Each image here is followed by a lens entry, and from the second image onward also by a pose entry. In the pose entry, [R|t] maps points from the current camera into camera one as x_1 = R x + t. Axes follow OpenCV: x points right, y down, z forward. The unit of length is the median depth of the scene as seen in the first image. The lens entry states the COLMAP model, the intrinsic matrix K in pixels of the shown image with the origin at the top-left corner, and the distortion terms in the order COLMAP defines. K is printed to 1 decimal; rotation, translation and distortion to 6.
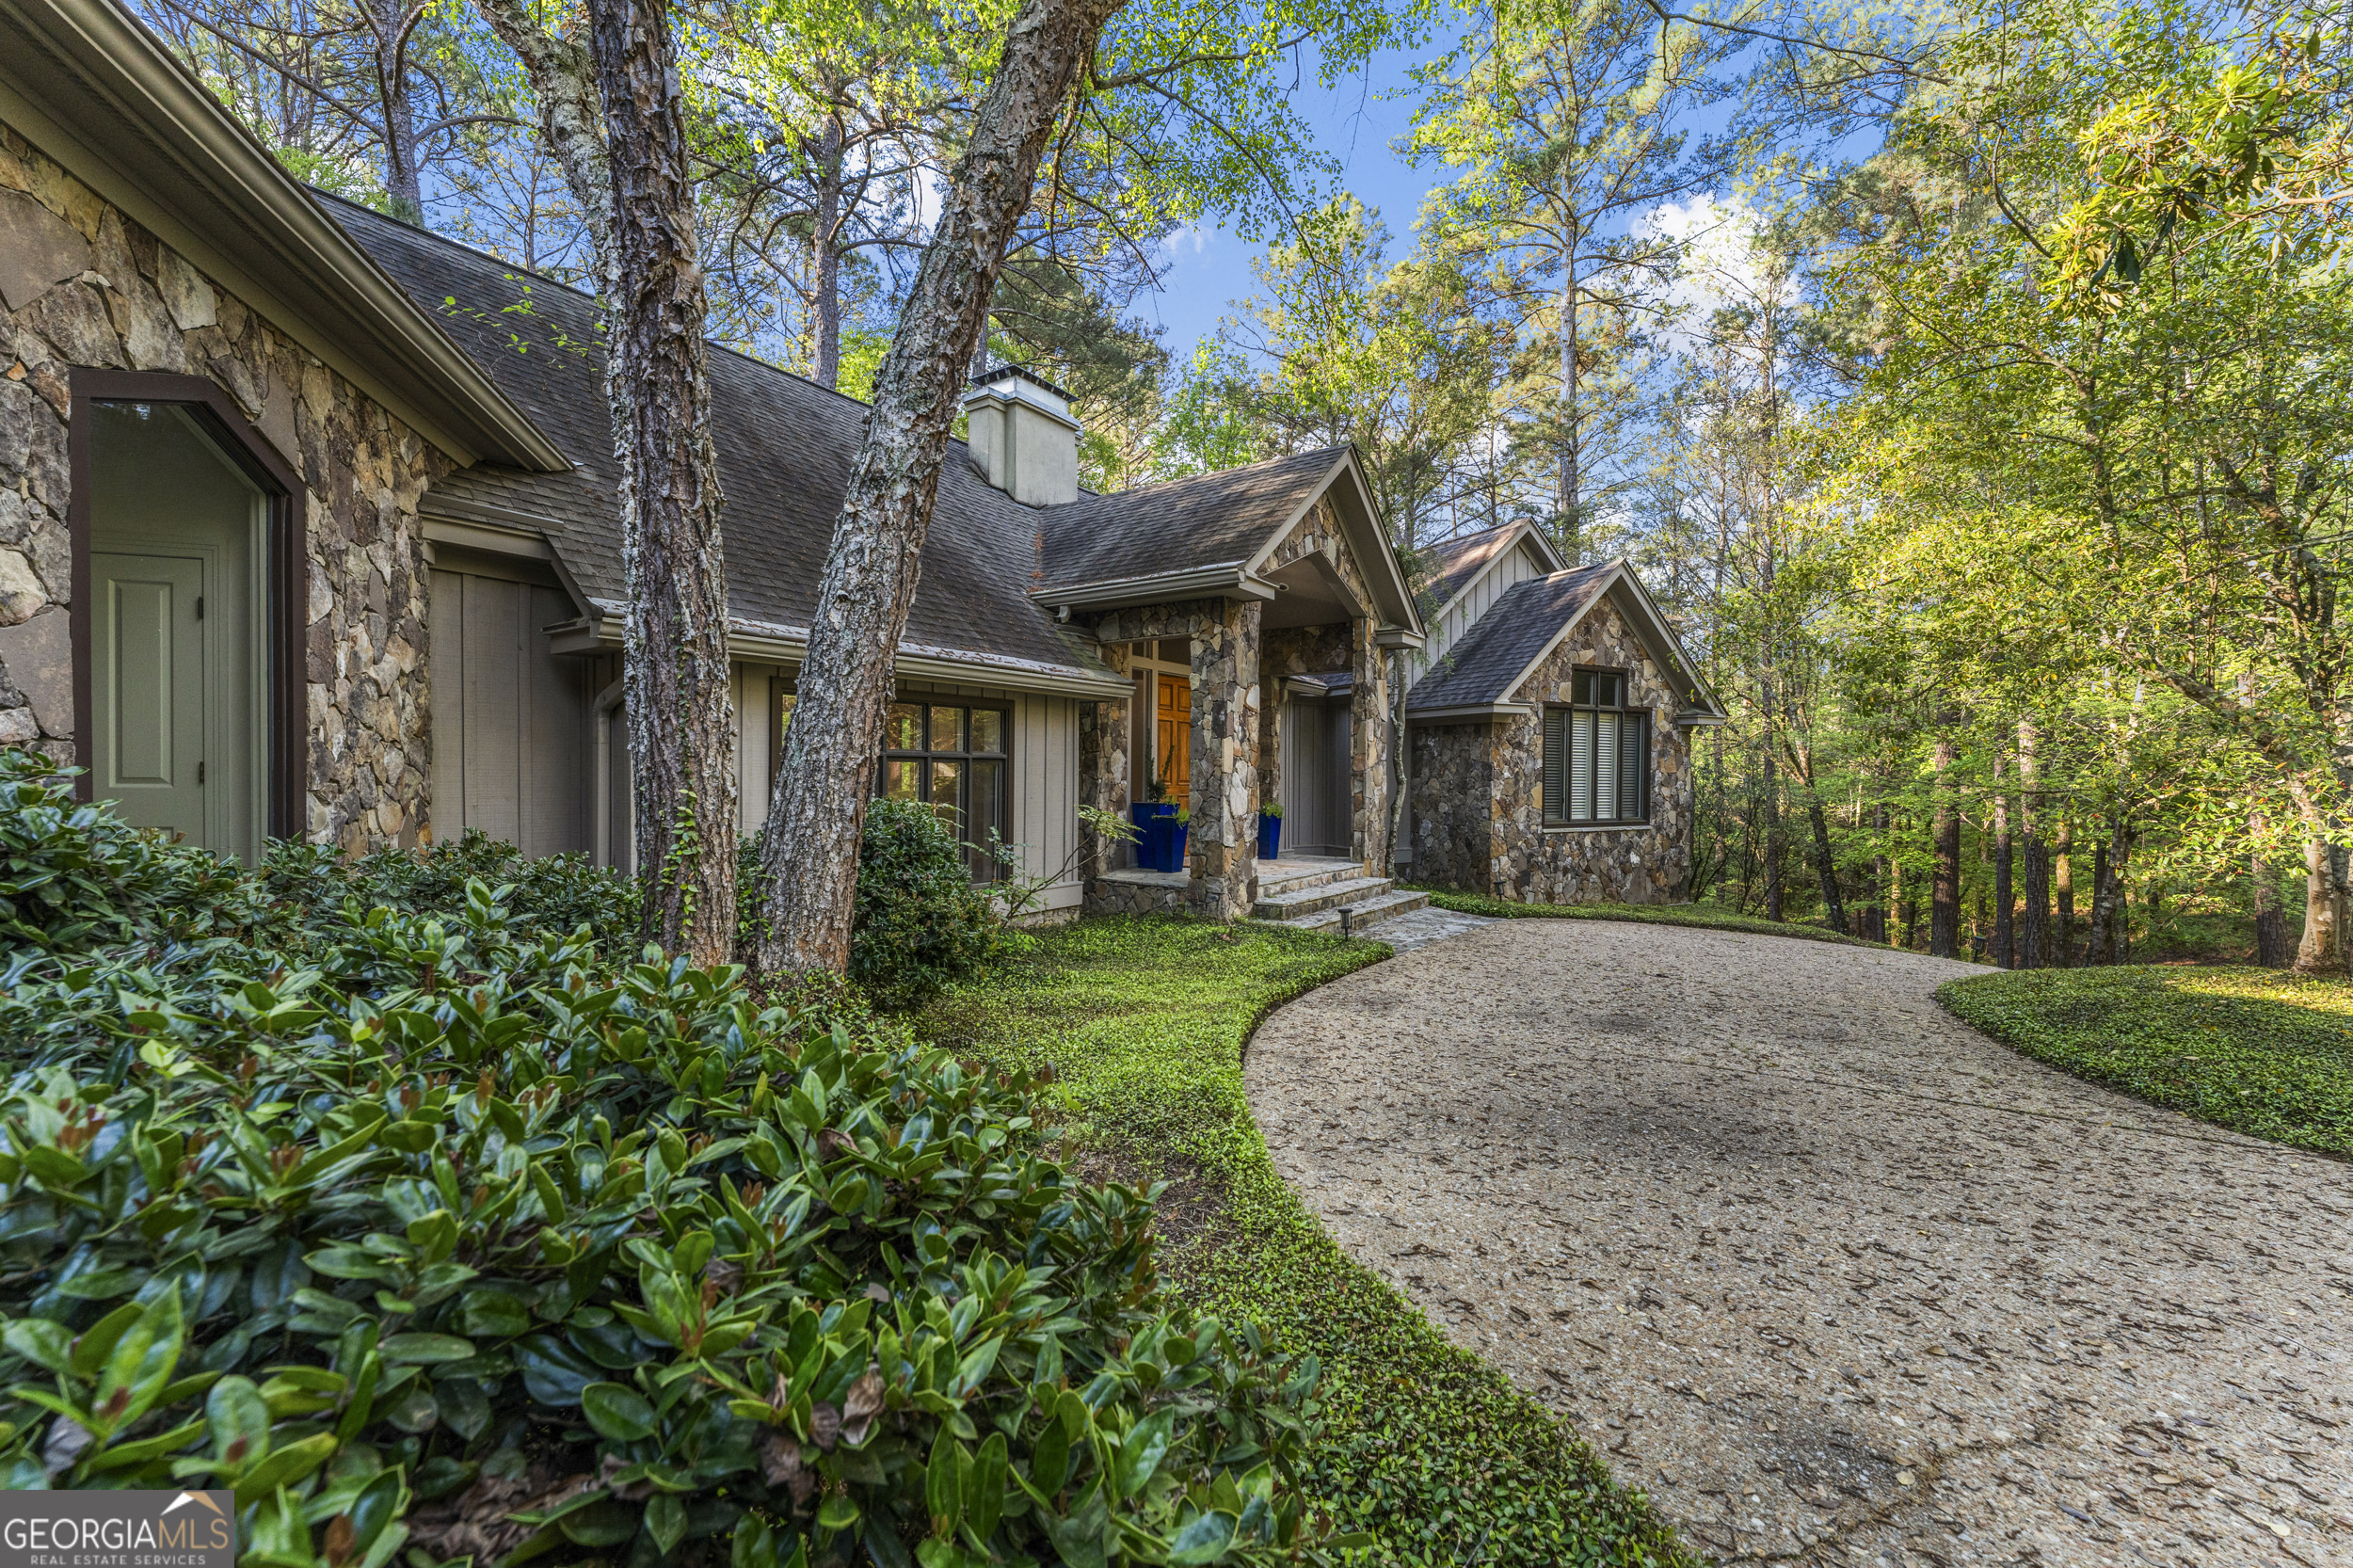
lens RADIAL K [[958.9, 0, 1183.2], [0, 958.9, 784.2], [0, 0, 1]] dist [-0.003133, -0.000655]
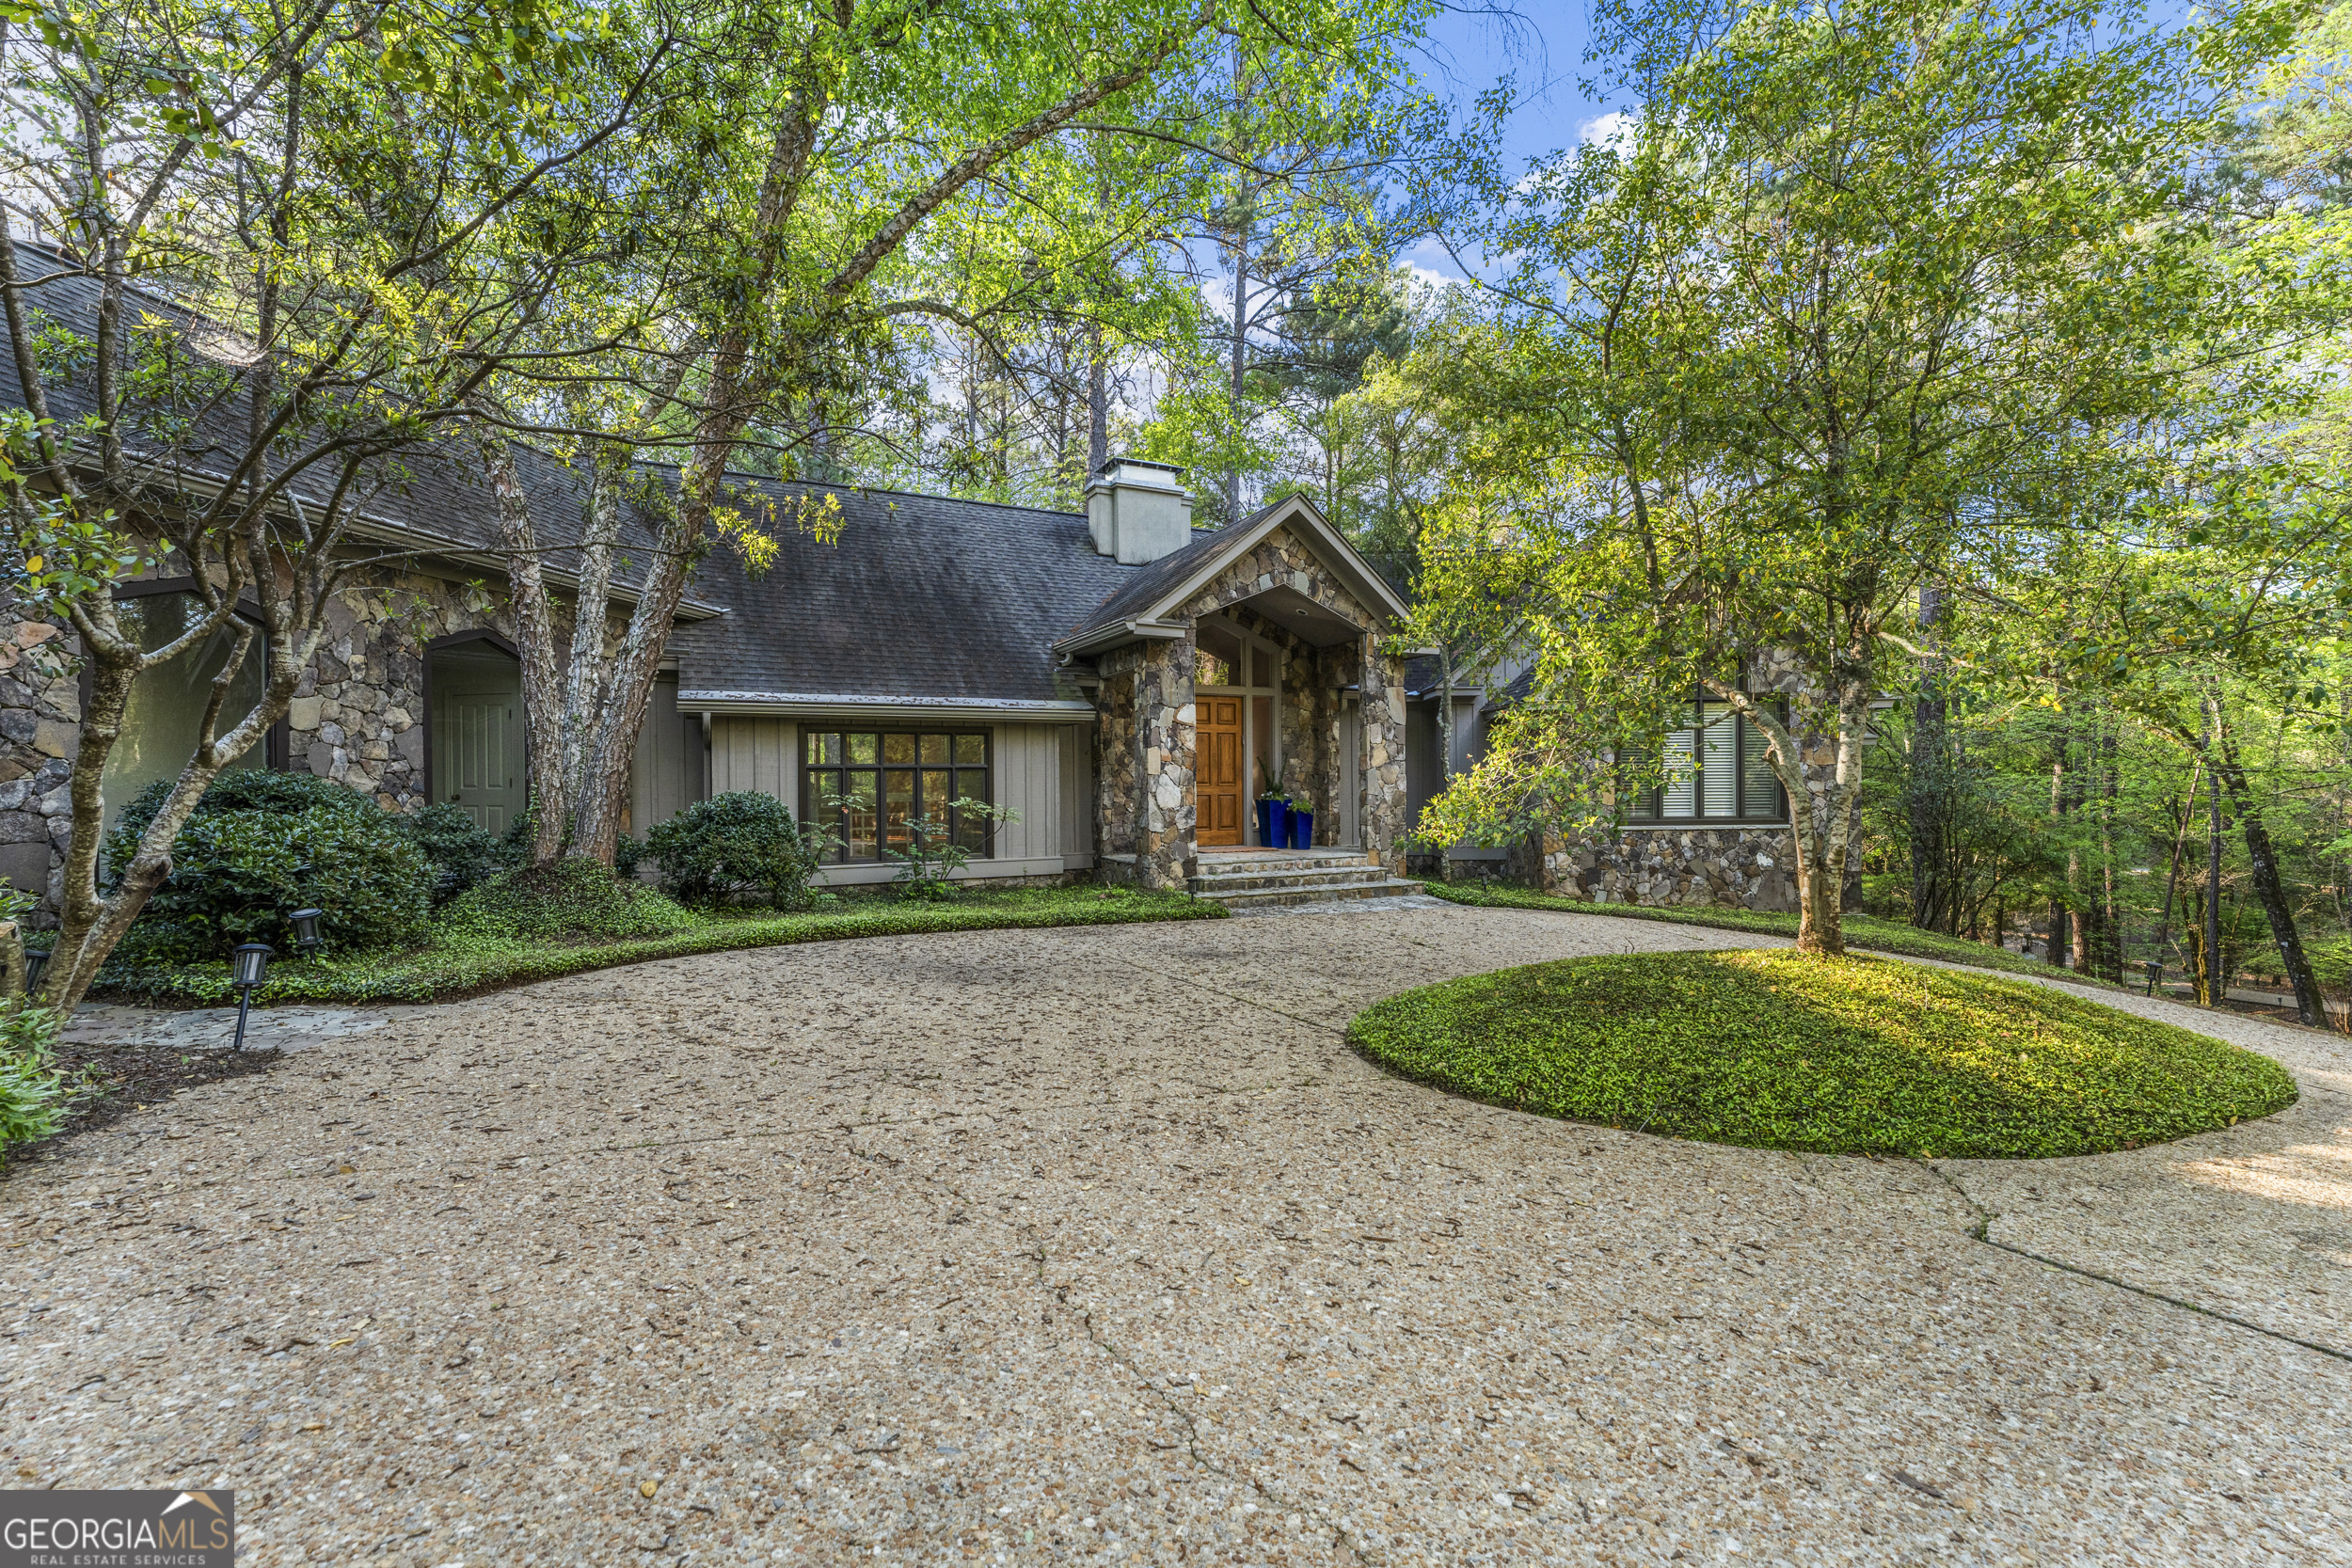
lens RADIAL K [[1021.4, 0, 1177.4], [0, 1021.4, 782.3], [0, 0, 1]] dist [0.000558, 0.000071]
pose [[0.869400, -0.016767, -0.493825, 0.490225], [0.010918, 0.999832, -0.014727, 0.012393], [0.493989, 0.007412, 0.869437, -0.116764]]
